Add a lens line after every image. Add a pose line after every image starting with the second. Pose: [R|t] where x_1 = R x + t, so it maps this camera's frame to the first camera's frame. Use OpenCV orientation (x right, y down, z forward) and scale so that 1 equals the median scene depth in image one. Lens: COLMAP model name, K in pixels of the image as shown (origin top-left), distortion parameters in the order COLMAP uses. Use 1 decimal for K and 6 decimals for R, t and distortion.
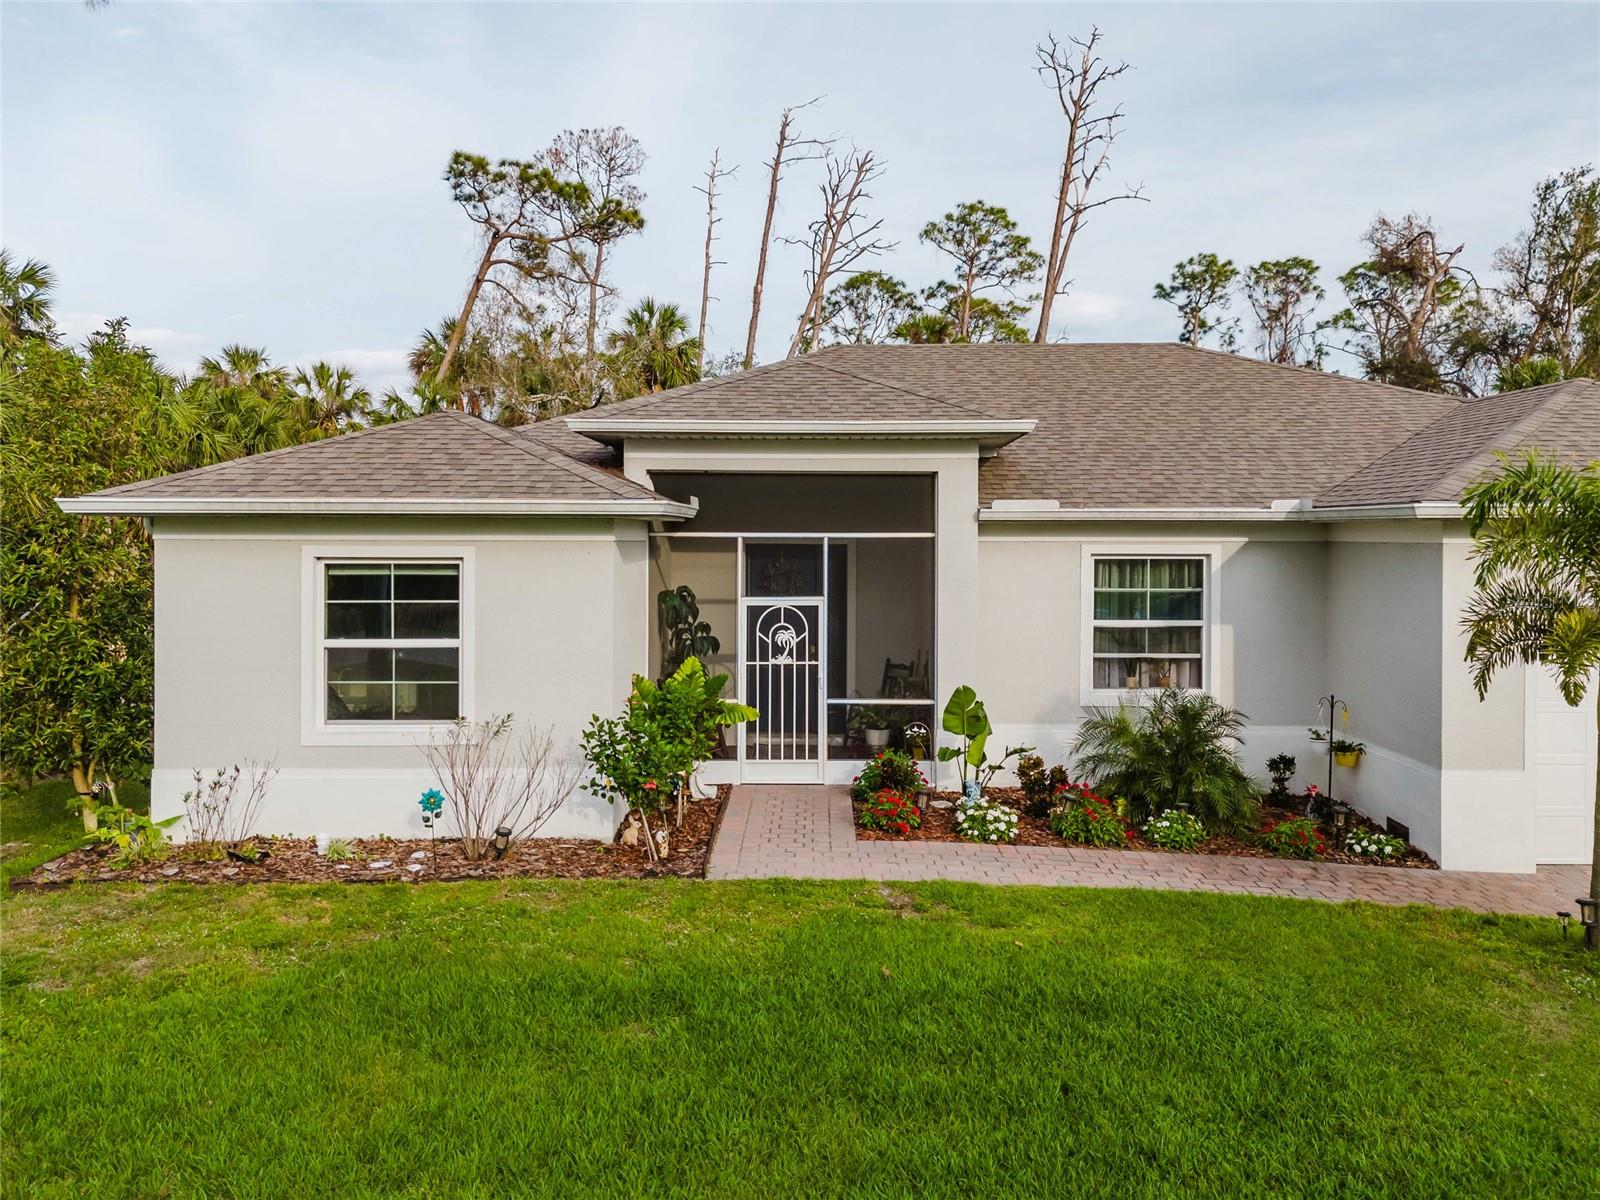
lens RADIAL K [[1204.0, 0, 800.0], [0, 1204.0, 600.0], [0, 0, 1]] dist [-0.008085, -0.004247]
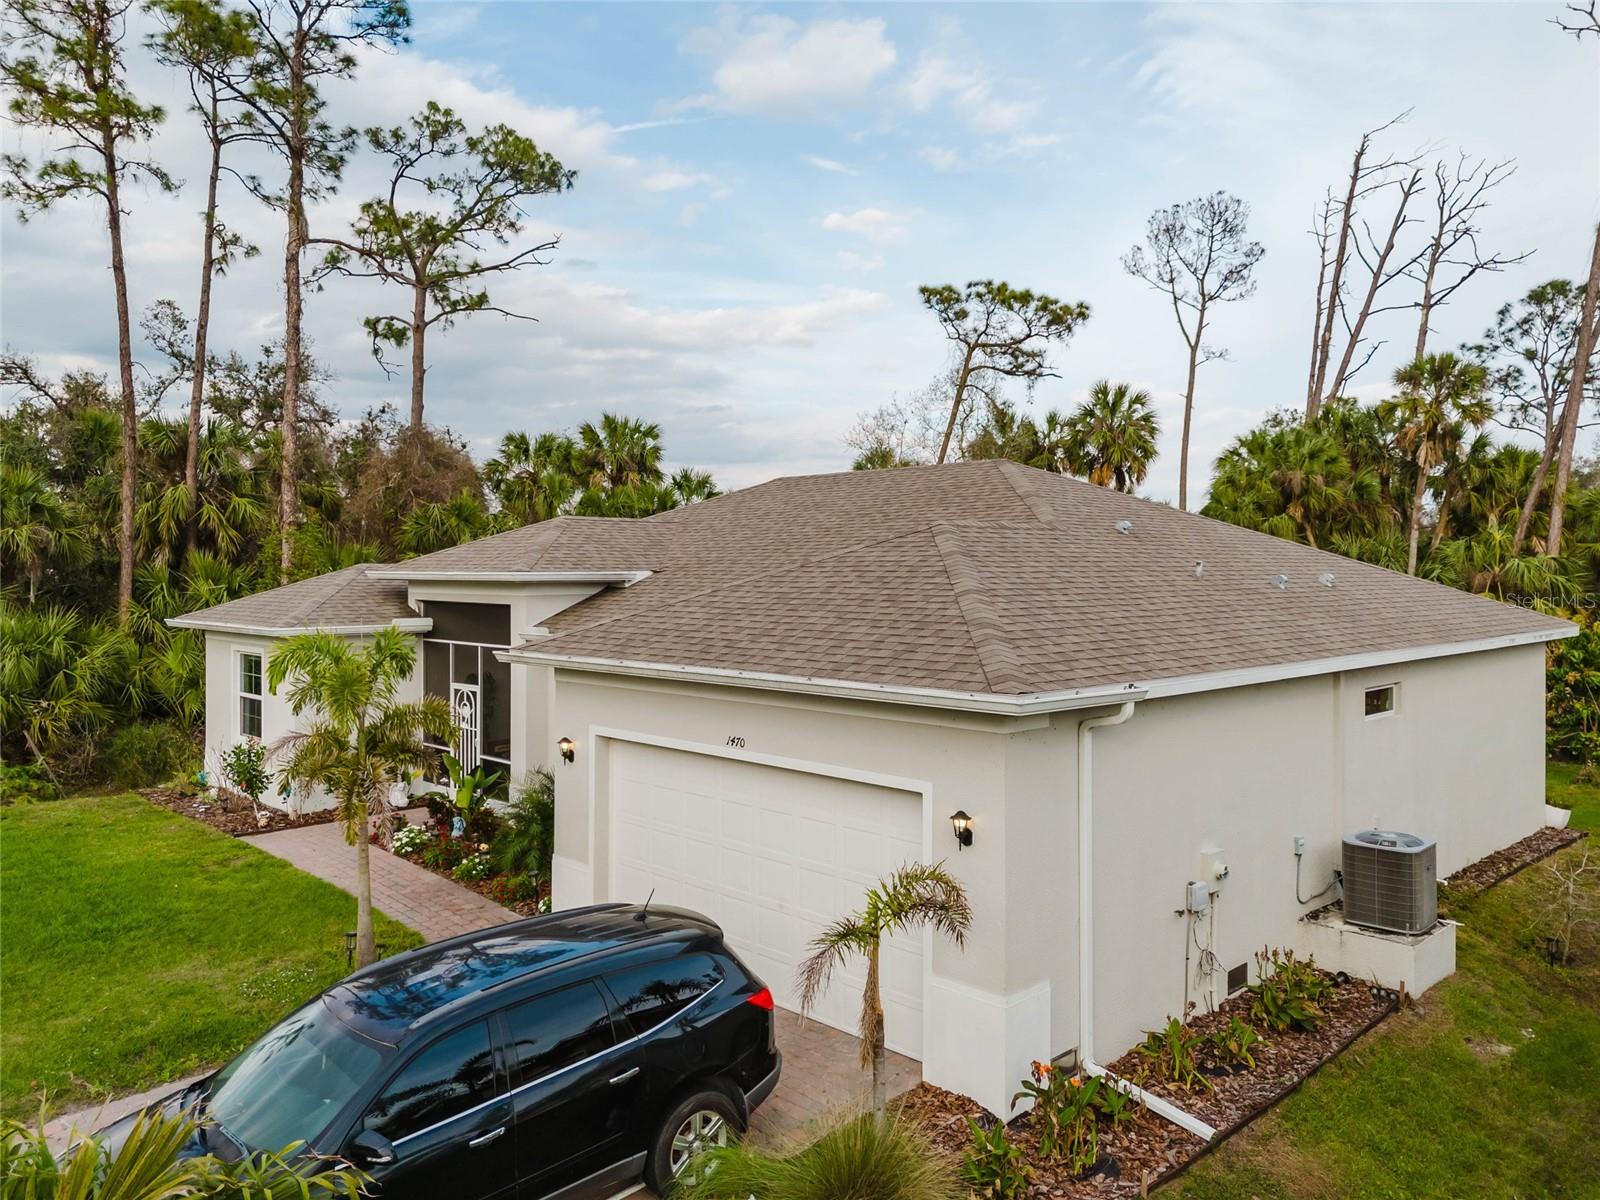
lens RADIAL K [[1204.0, 0, 800.0], [0, 1204.0, 600.0], [0, 0, 1]] dist [-0.008085, -0.004247]
pose [[0.686052, 0.007839, -0.727510, 0.464383], [-0.029638, 0.999413, -0.017180, -0.032000], [0.726949, 0.033348, 0.685881, 0.086428]]
